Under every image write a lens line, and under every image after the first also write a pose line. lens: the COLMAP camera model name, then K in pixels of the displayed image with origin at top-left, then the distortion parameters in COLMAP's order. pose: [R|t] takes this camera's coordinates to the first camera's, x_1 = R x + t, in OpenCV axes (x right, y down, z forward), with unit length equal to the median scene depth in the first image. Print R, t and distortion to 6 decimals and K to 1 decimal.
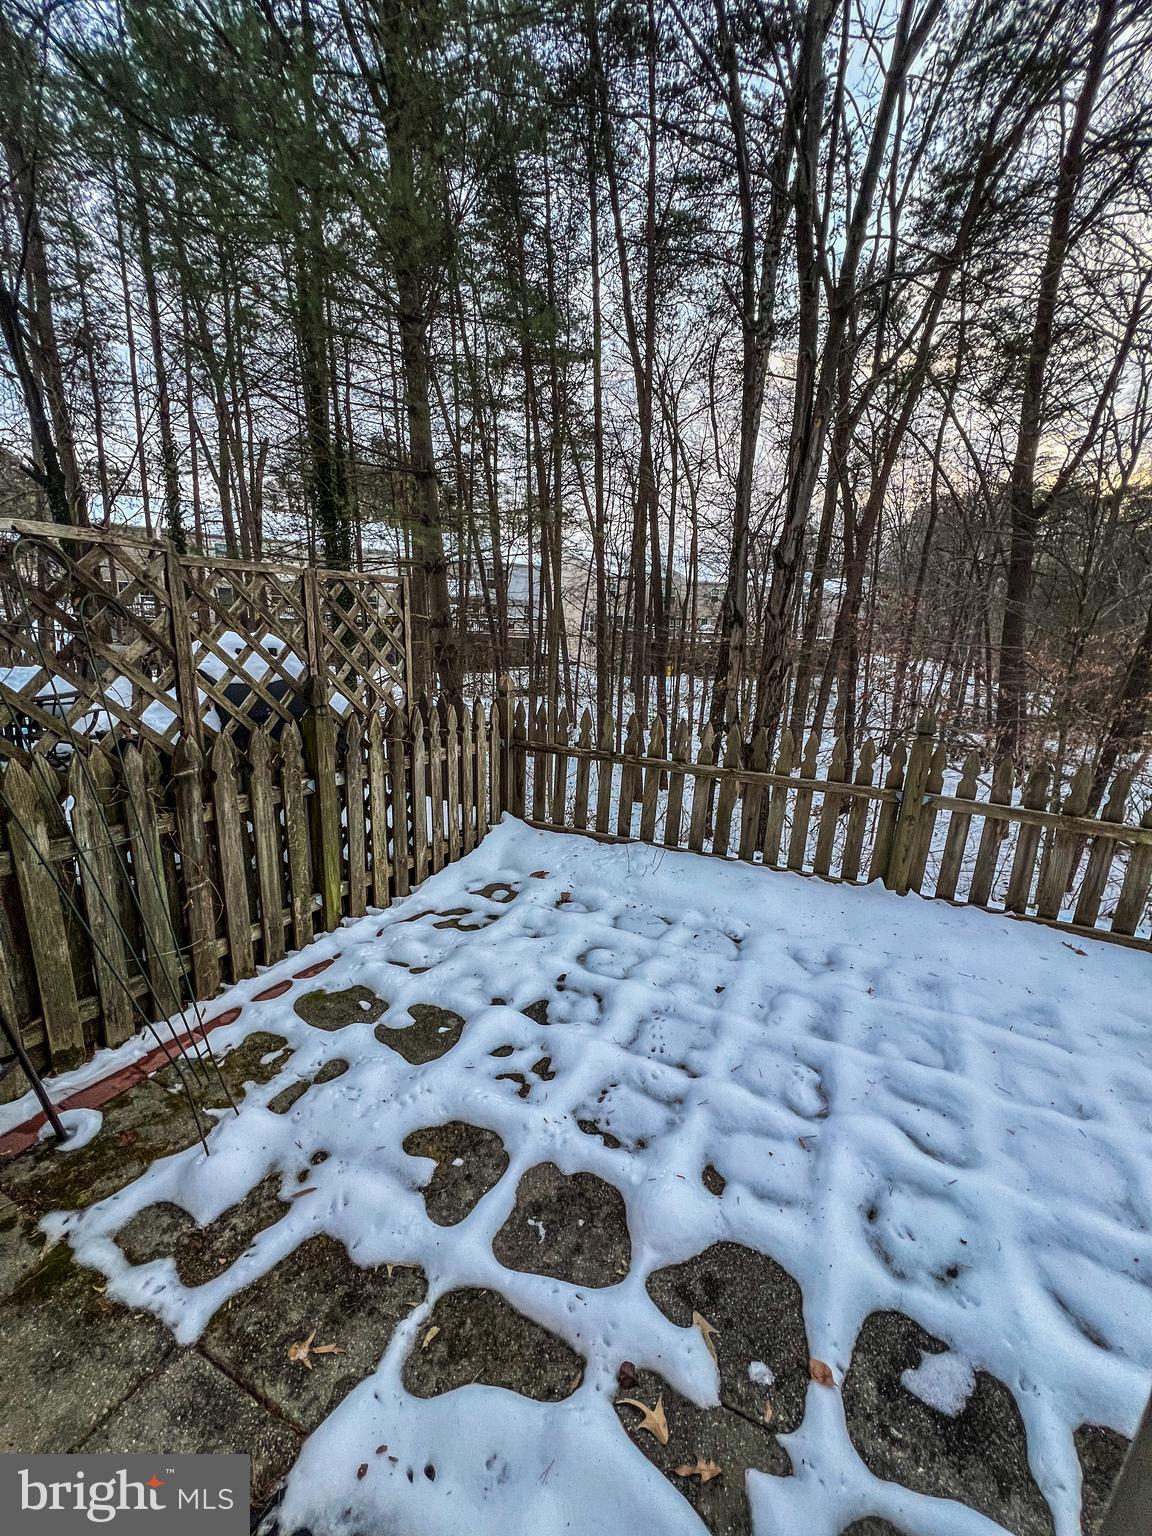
lens RADIAL K [[612.0, 0, 582.3], [0, 612.0, 762.1], [0, 0, 1]] dist [-0.003213, 0.000214]
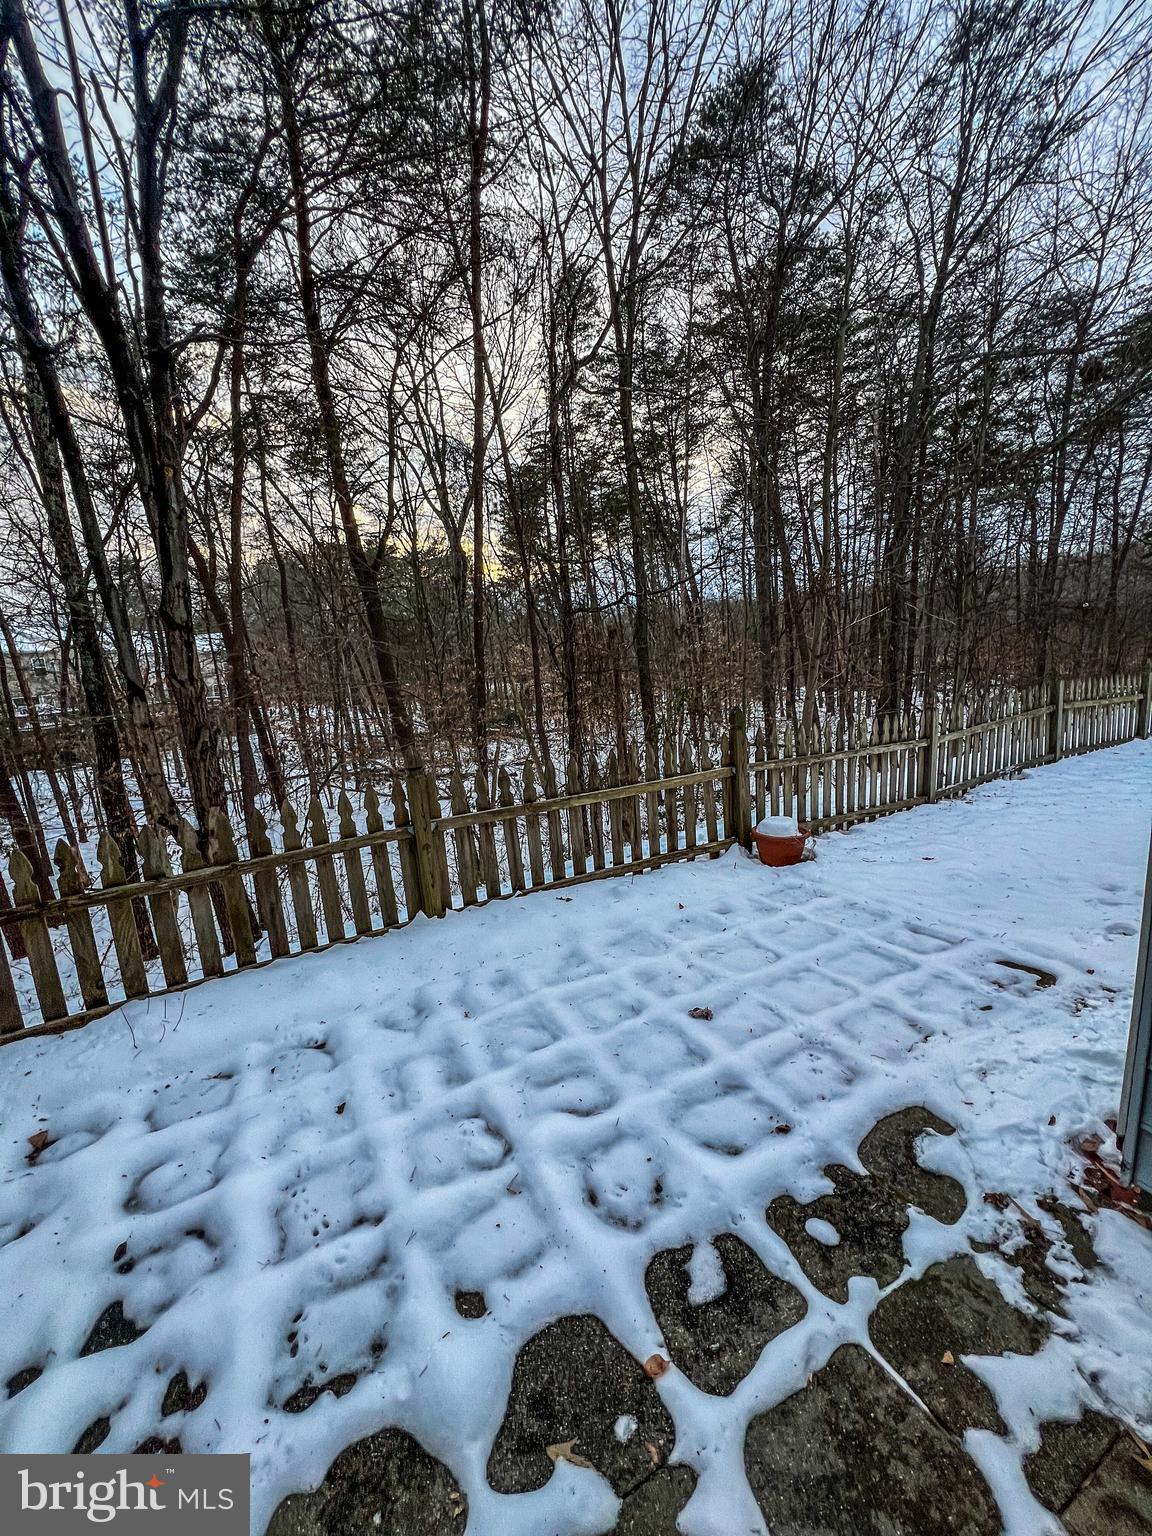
lens RADIAL K [[612.0, 0, 577.2], [0, 612.0, 769.9], [0, 0, 1]] dist [-0.003213, 0.000214]
pose [[0.591431, -0.238844, 0.770171, -0.150687], [0.290296, 0.954150, 0.072975, -0.056620], [-0.752288, 0.180419, 0.633649, 0.148758]]
